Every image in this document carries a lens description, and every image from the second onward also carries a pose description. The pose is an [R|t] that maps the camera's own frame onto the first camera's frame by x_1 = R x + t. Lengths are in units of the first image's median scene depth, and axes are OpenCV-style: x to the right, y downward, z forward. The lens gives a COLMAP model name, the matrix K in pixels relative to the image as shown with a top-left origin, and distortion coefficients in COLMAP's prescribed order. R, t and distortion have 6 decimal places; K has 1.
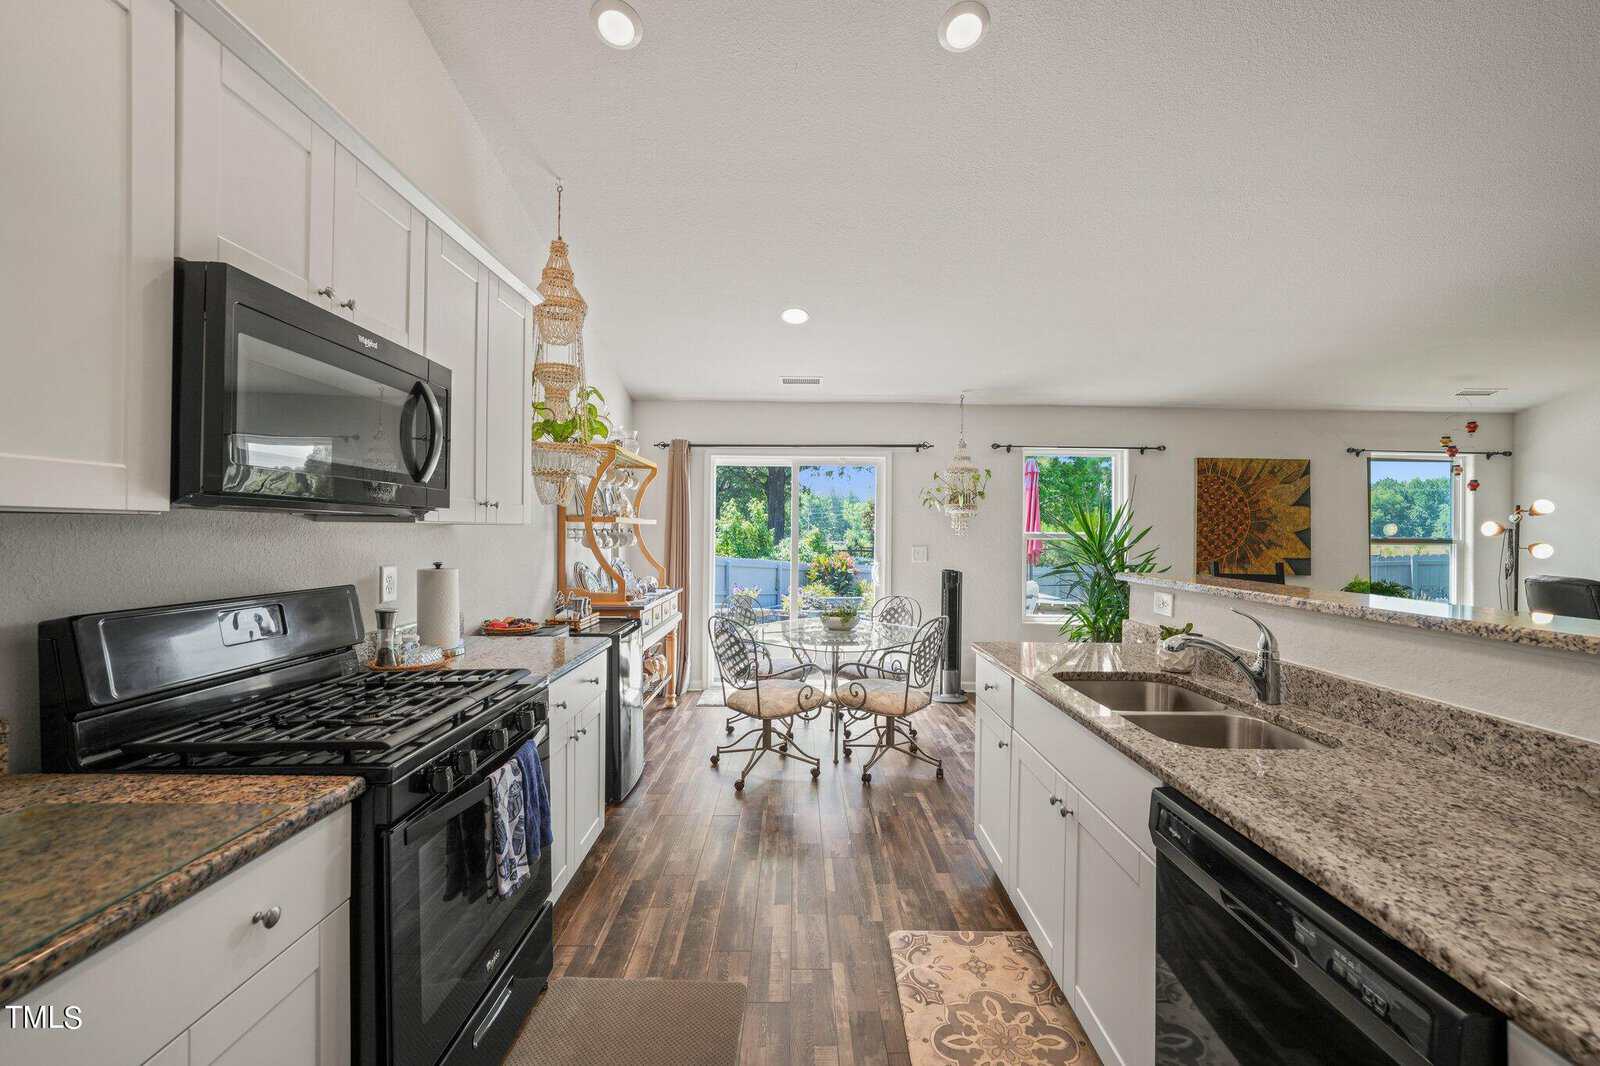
lens RADIAL K [[656.5, 0, 825.4], [0, 656.5, 525.4], [0, 0, 1]] dist [-0.005779, 0.001342]
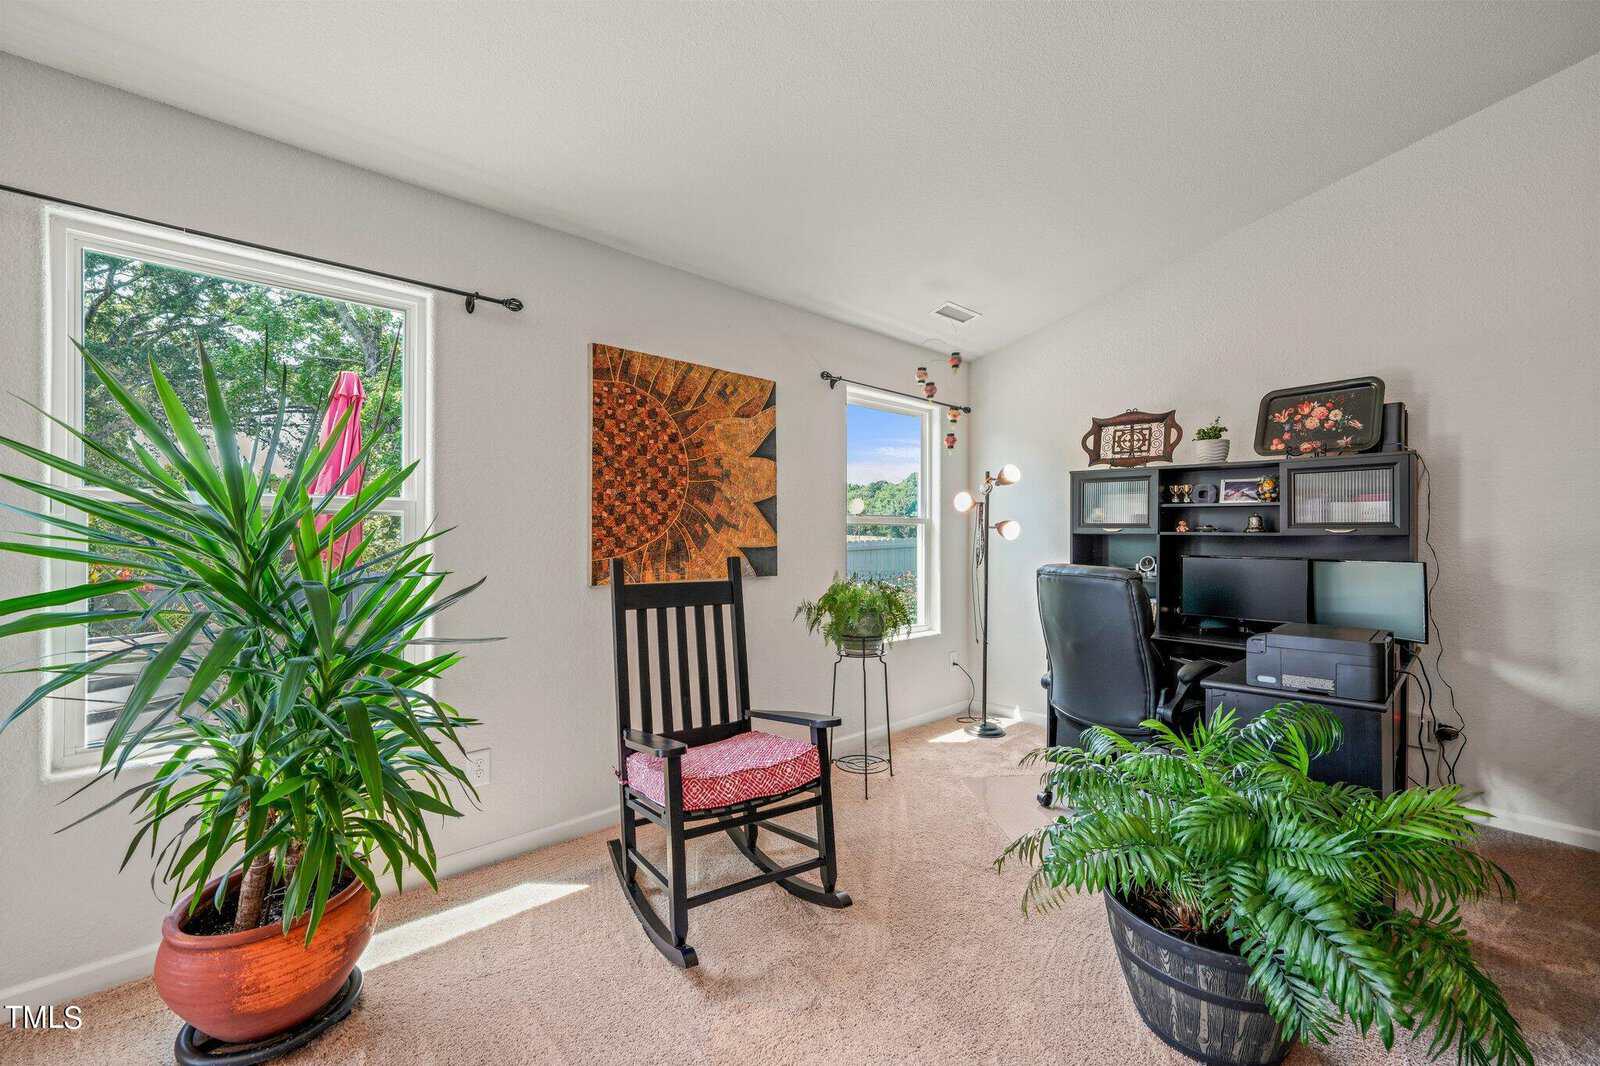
lens RADIAL K [[656.5, 0, 801.8], [0, 656.5, 529.7], [0, 0, 1]] dist [-0.005779, 0.001342]
pose [[0.746928, -0.005252, 0.664884, 0.361673], [-0.000430, 0.999965, 0.008382, 0.029729], [-0.664905, -0.006547, 0.746899, 0.538957]]
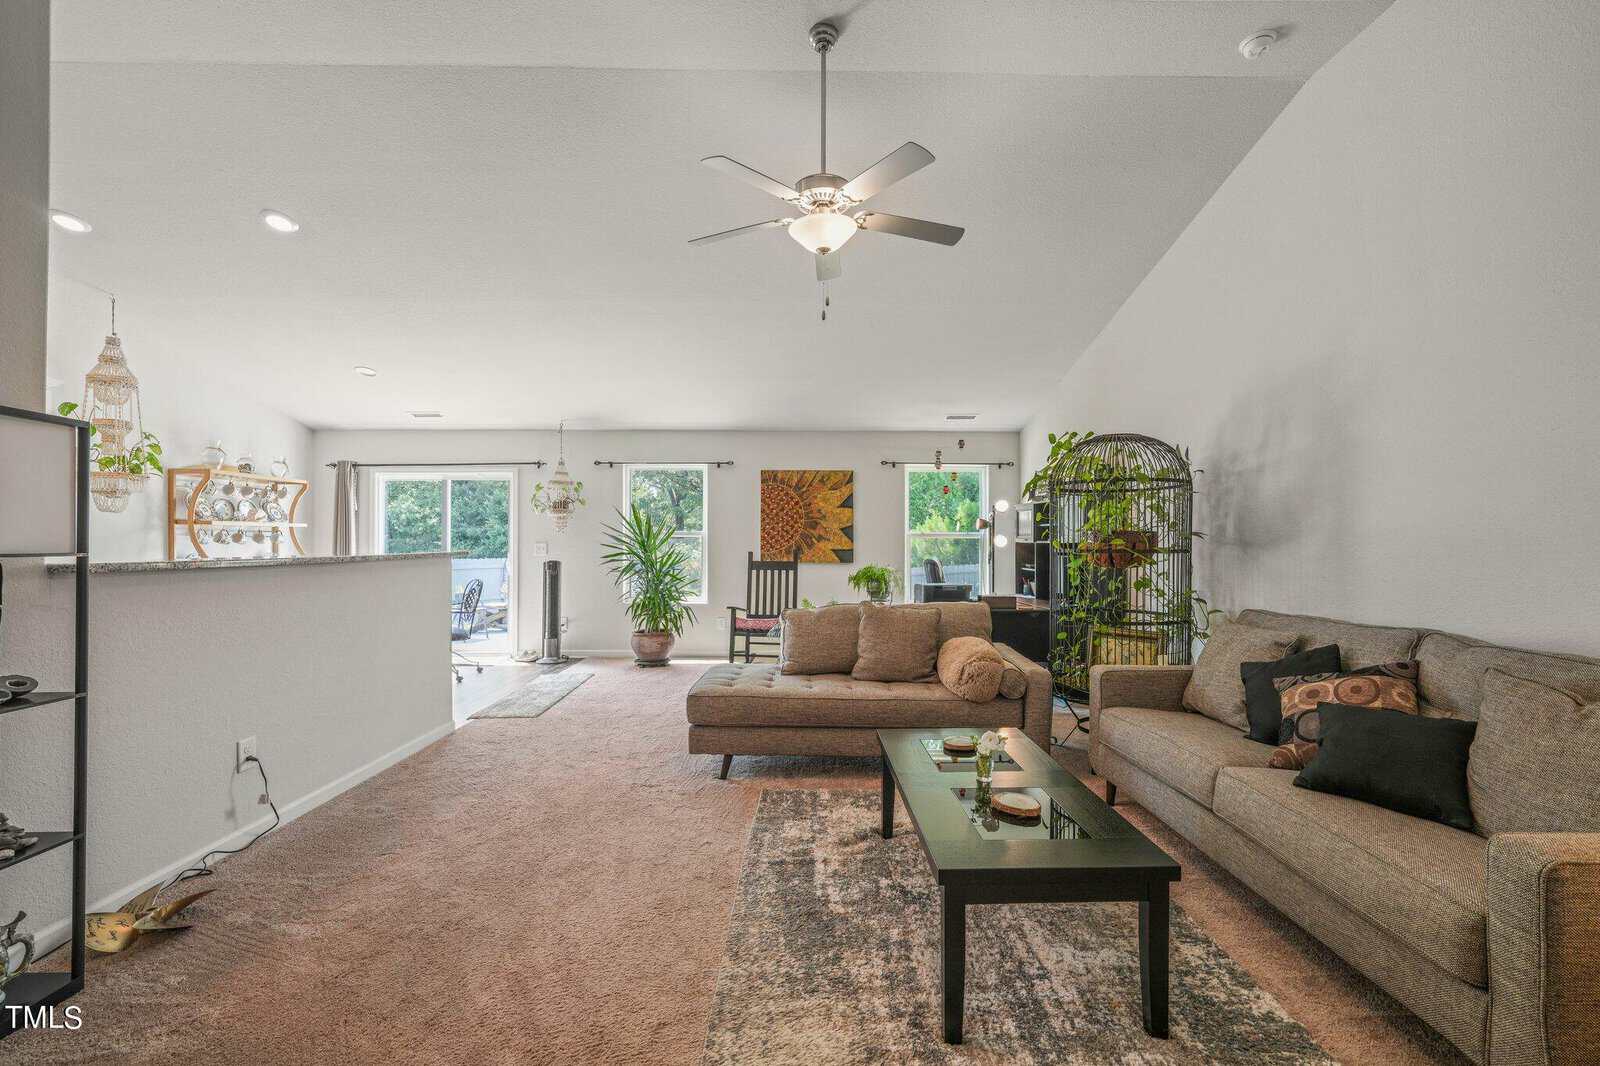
lens RADIAL K [[656.5, 0, 801.2], [0, 656.5, 536.9], [0, 0, 1]] dist [-0.005779, 0.001342]
pose [[0.999349, -0.007904, -0.035196, 0.687544], [0.007790, 0.999964, -0.003374, 0.030119], [0.035222, 0.003097, 0.999375, -0.258358]]
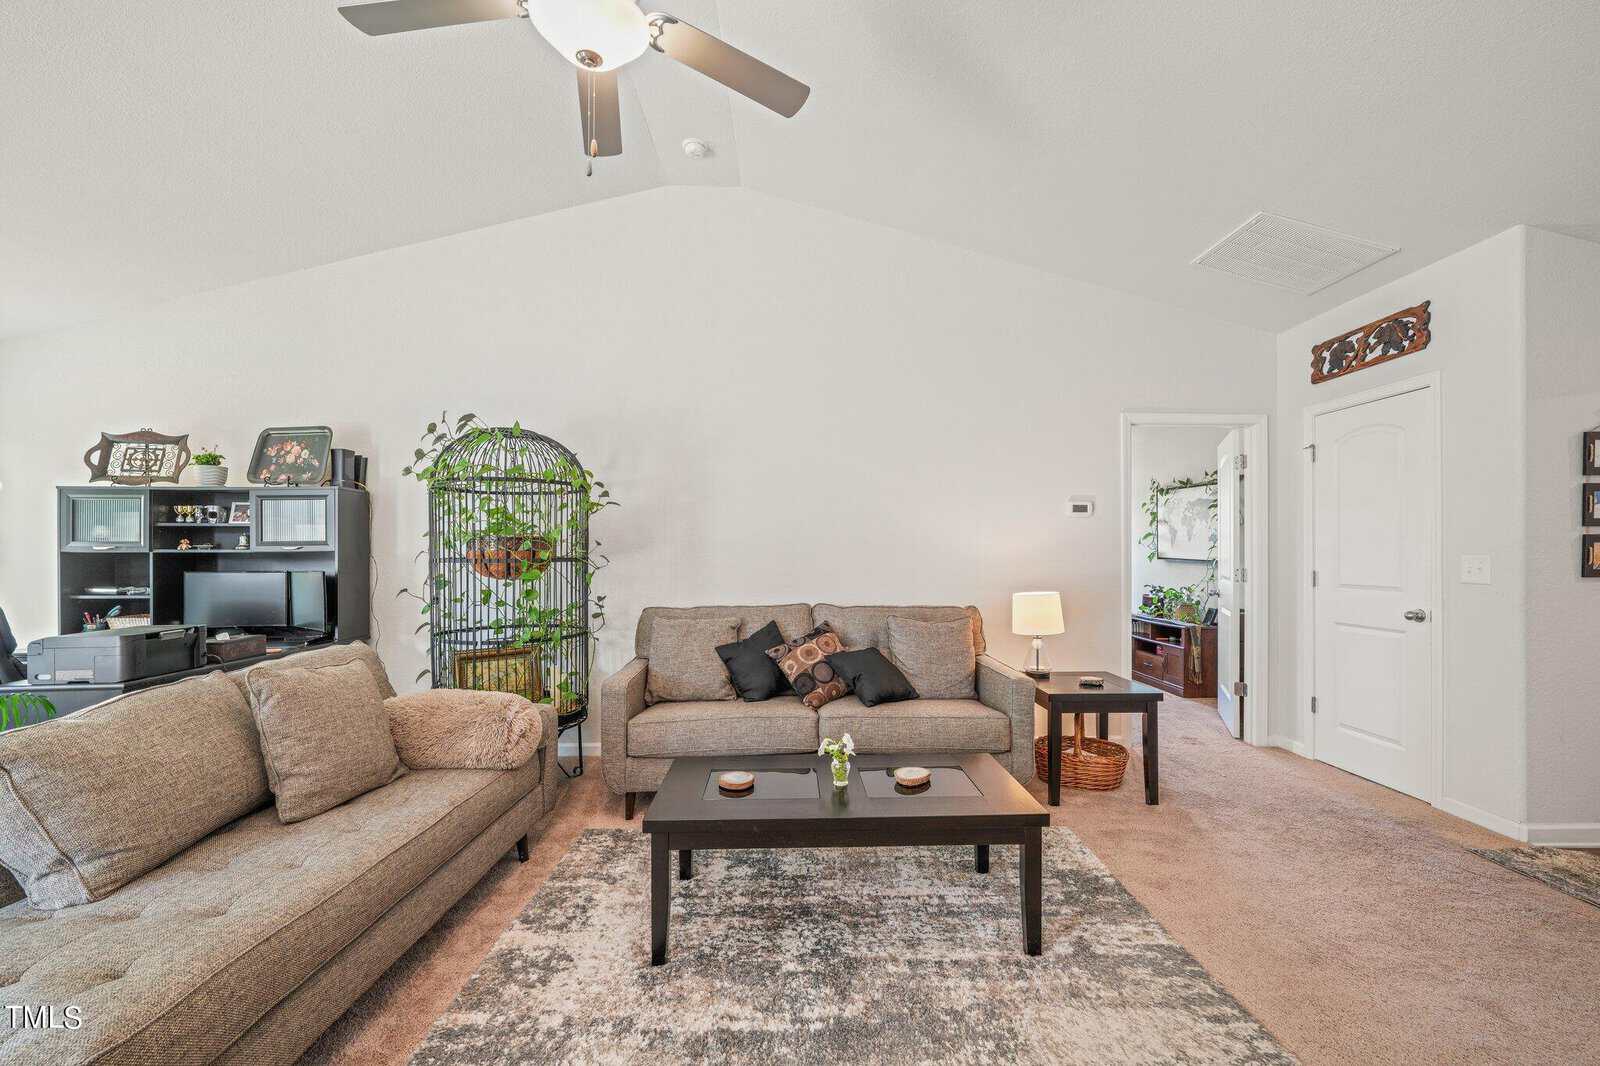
lens RADIAL K [[680.0, 0, 794.4], [0, 680.0, 546.4], [0, 0, 1]] dist [-0.002744, 0.000161]
pose [[0.022452, -0.003901, 0.999740, 0.372505], [-0.003628, 0.999985, 0.003983, 0.028733], [-0.999741, -0.003716, 0.022438, 0.151869]]
